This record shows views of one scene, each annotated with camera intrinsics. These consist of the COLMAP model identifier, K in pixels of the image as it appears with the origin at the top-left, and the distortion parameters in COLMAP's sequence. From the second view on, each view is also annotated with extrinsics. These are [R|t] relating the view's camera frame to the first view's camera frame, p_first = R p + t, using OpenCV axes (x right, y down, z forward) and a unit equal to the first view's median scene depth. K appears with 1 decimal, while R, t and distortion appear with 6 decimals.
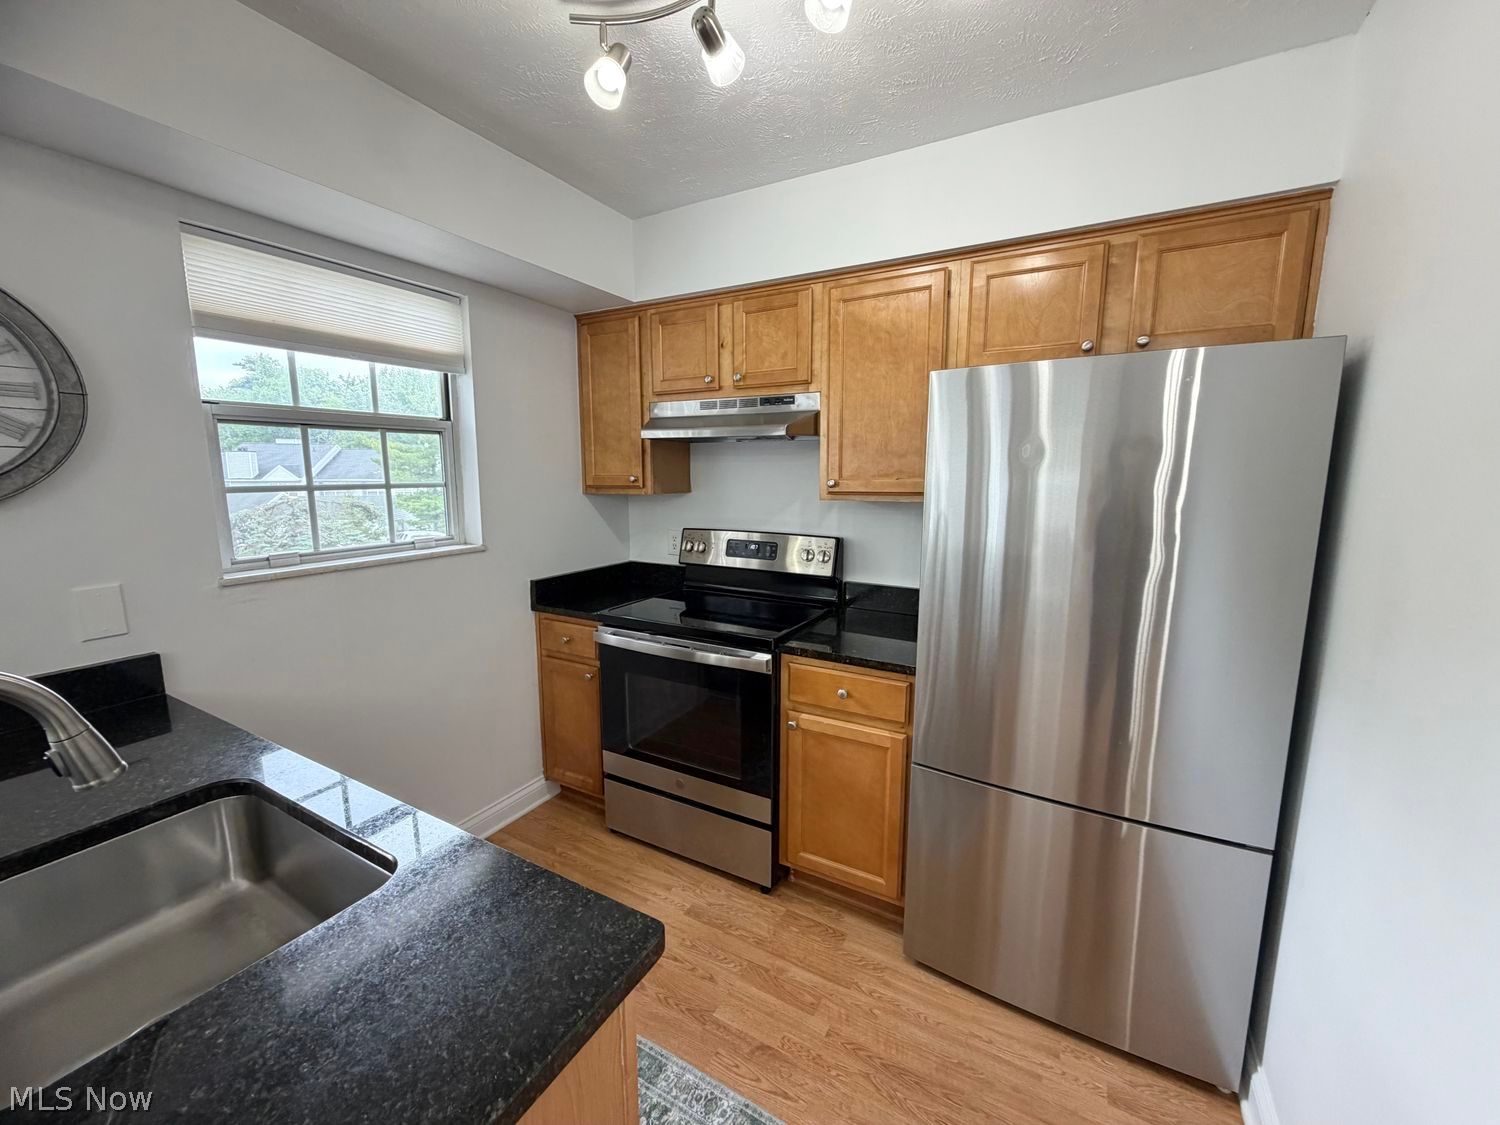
lens RADIAL K [[599.0, 0, 743.9], [0, 599.0, 561.2], [0, 0, 1]] dist [0.000929, 0.000087]
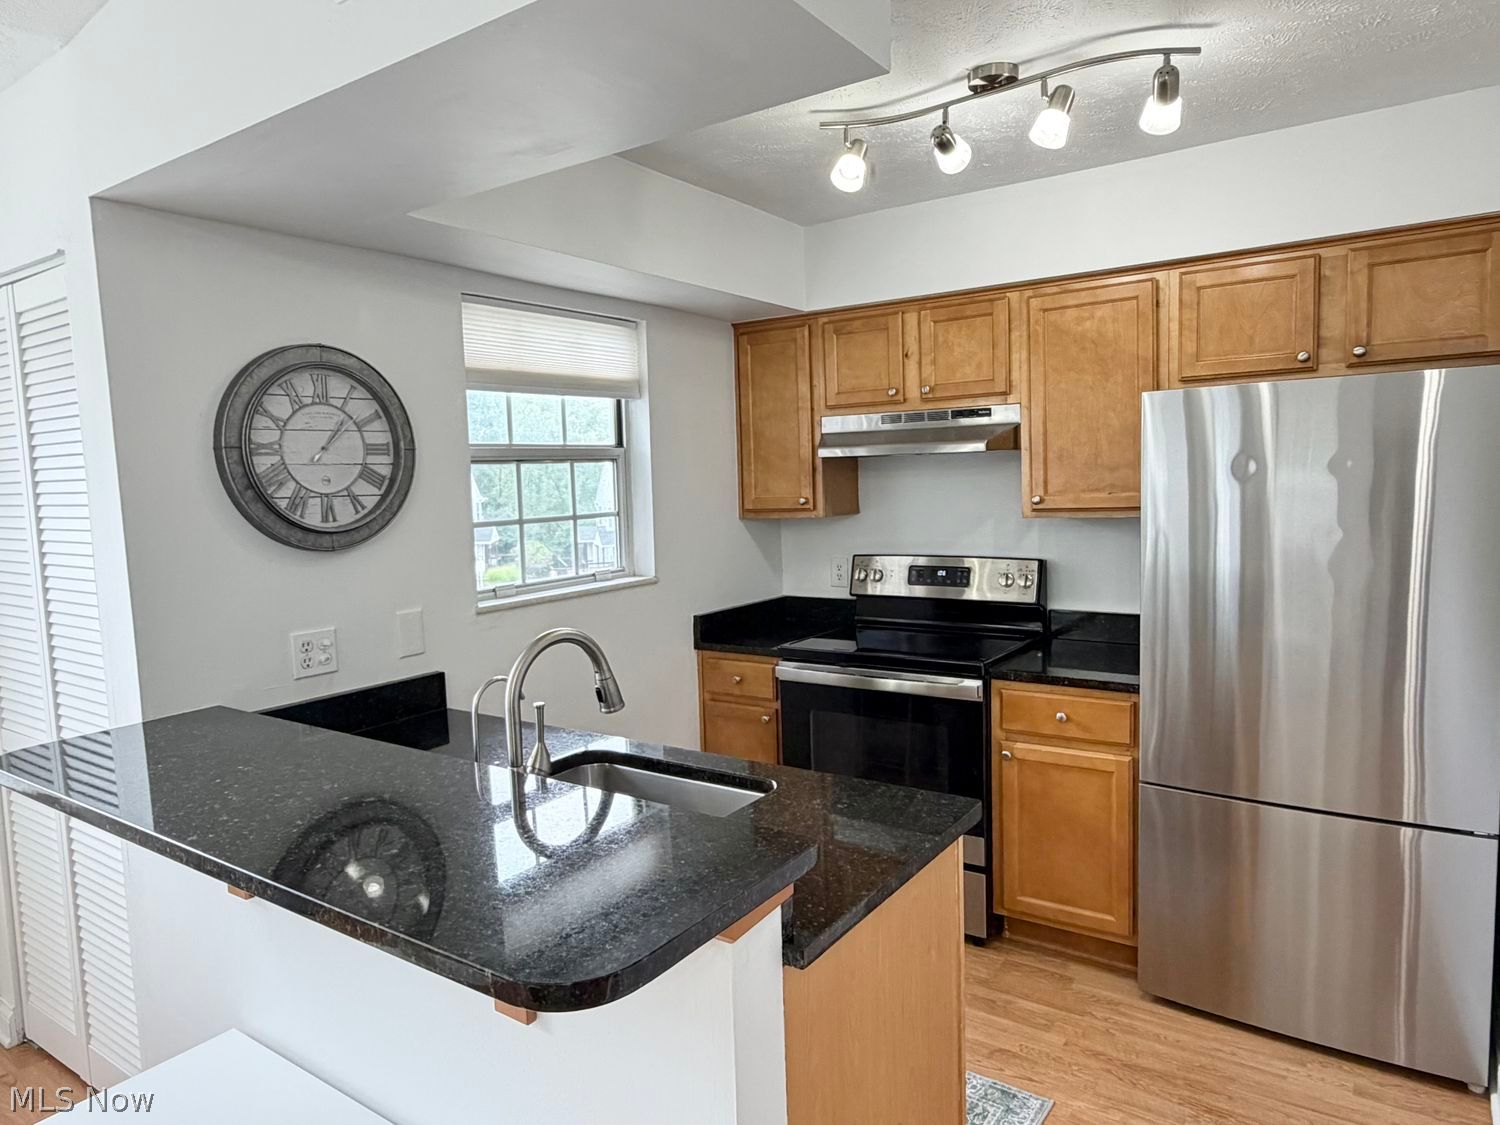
lens RADIAL K [[956.9, 0, 739.6], [0, 956.9, 565.3], [0, 0, 1]] dist [-0.002460, 0.001870]
pose [[0.994749, -0.024929, -0.099264, -0.171452], [0.019195, 0.998114, -0.058303, 0.050677], [0.100531, 0.056092, 0.993352, -0.531678]]
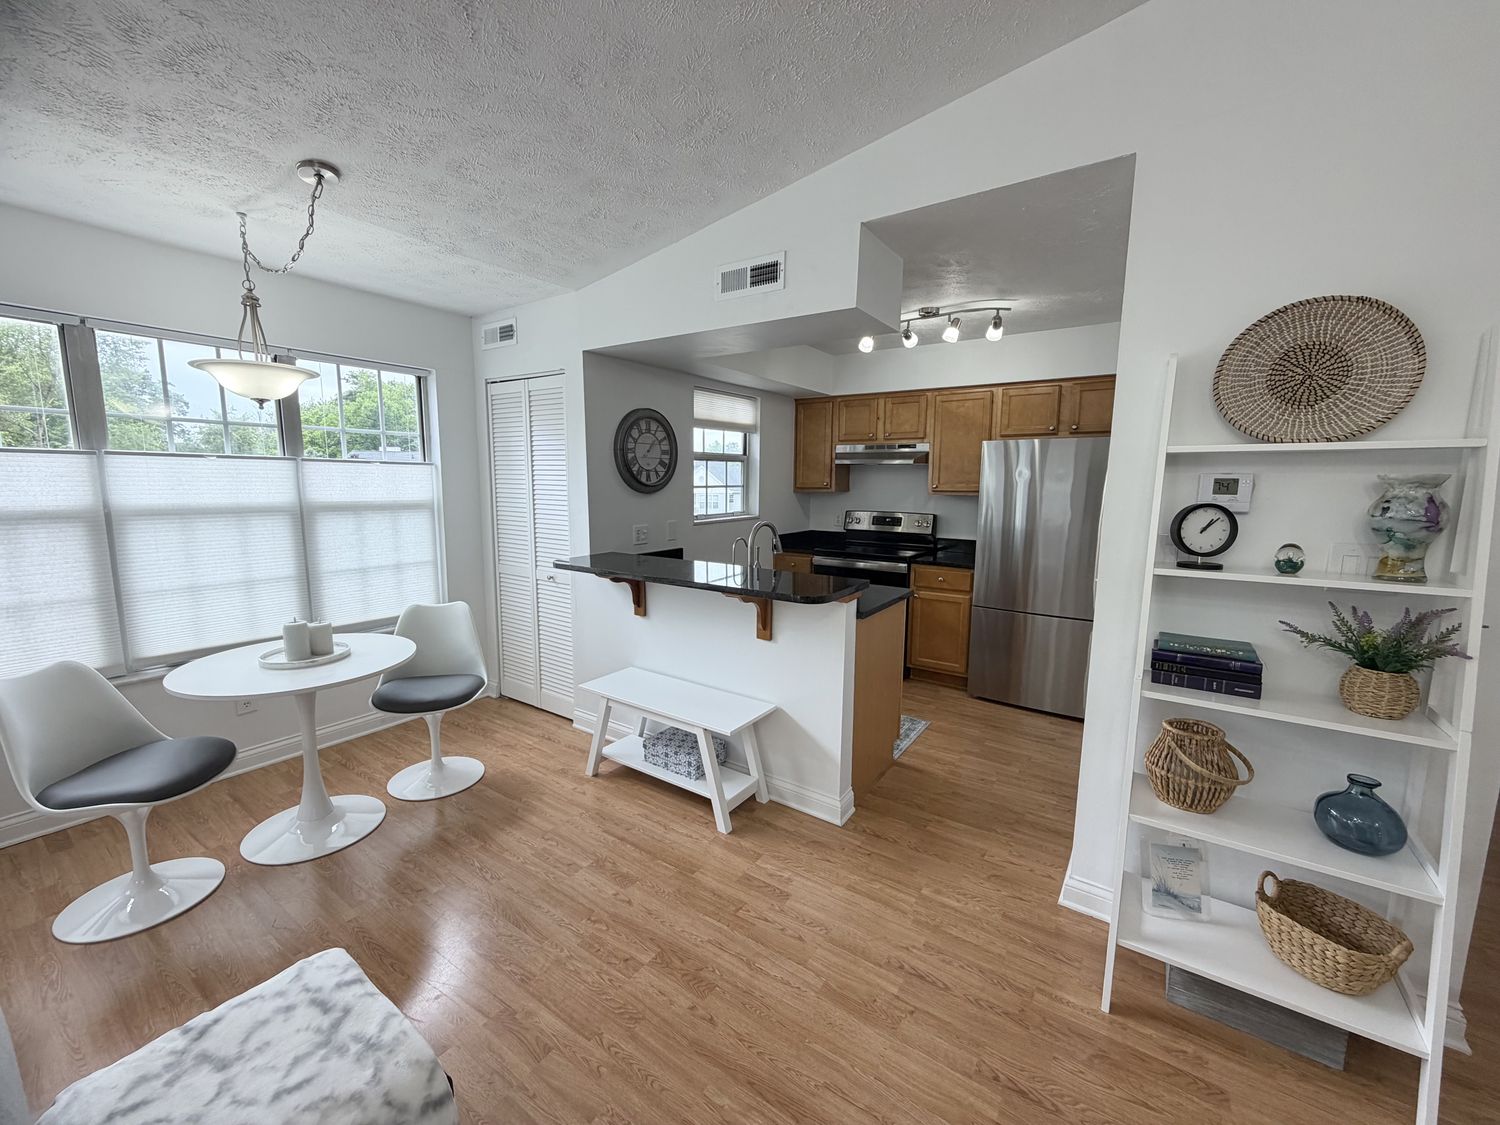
lens RADIAL K [[599.0, 0, 743.9], [0, 599.0, 561.2], [0, 0, 1]] dist [0.000929, 0.000087]
pose [[0.996036, 0.017191, -0.087276, -0.337338], [-0.018294, 0.999762, -0.011858, 0.172036], [0.087051, 0.013407, 0.996114, -1.166749]]
